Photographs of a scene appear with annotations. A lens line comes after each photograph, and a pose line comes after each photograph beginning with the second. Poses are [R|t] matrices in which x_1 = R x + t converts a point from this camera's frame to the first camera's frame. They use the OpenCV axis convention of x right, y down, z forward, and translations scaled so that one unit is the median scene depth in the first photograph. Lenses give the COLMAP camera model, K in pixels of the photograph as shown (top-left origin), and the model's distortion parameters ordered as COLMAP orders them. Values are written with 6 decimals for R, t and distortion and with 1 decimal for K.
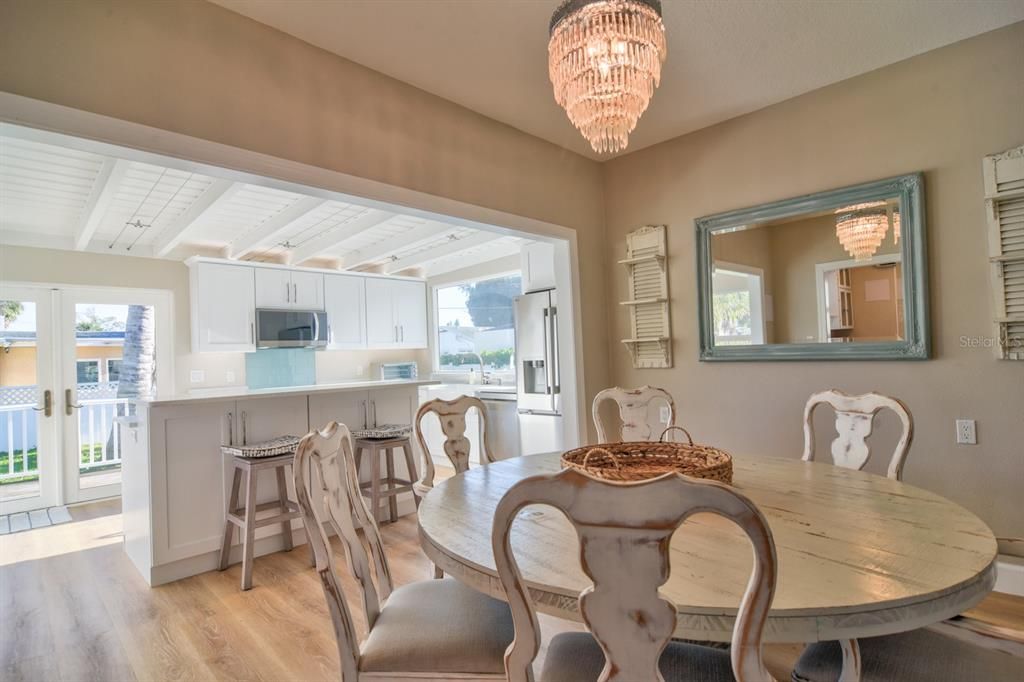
lens RADIAL K [[516.7, 0, 508.5], [0, 516.7, 345.9], [0, 0, 1]] dist [-0.004474, -0.000415]
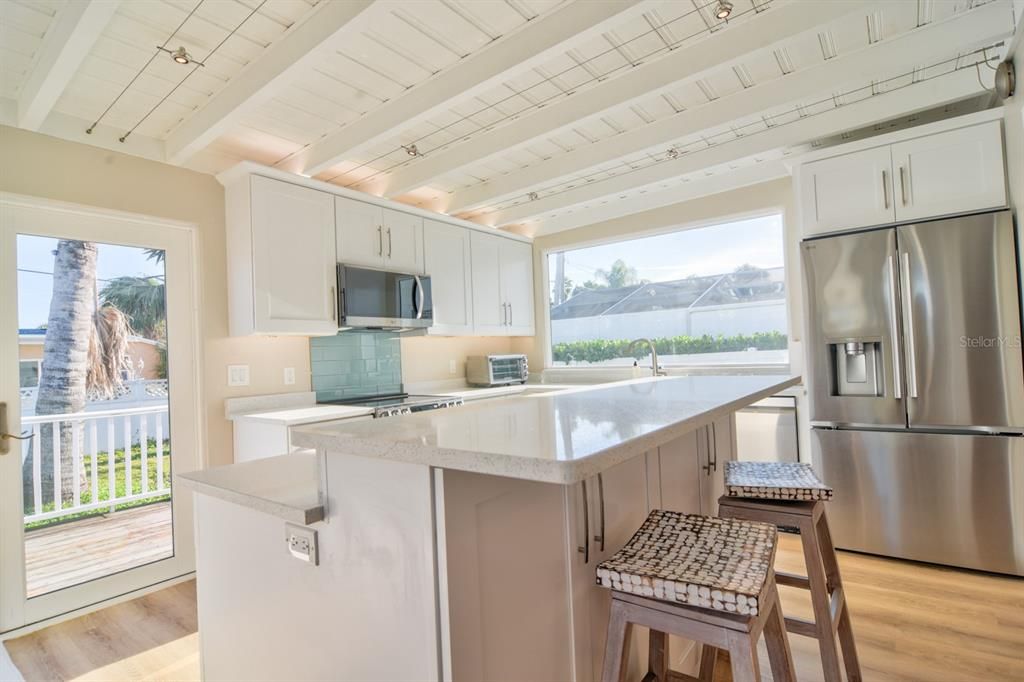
lens RADIAL K [[516.7, 0, 514.3], [0, 516.7, 343.4], [0, 0, 1]] dist [-0.004474, -0.000415]
pose [[0.990901, -0.000069, 0.134591, -0.329271], [0.001482, 0.999945, -0.010396, 0.026409], [-0.134582, 0.010501, 0.990847, 0.336181]]
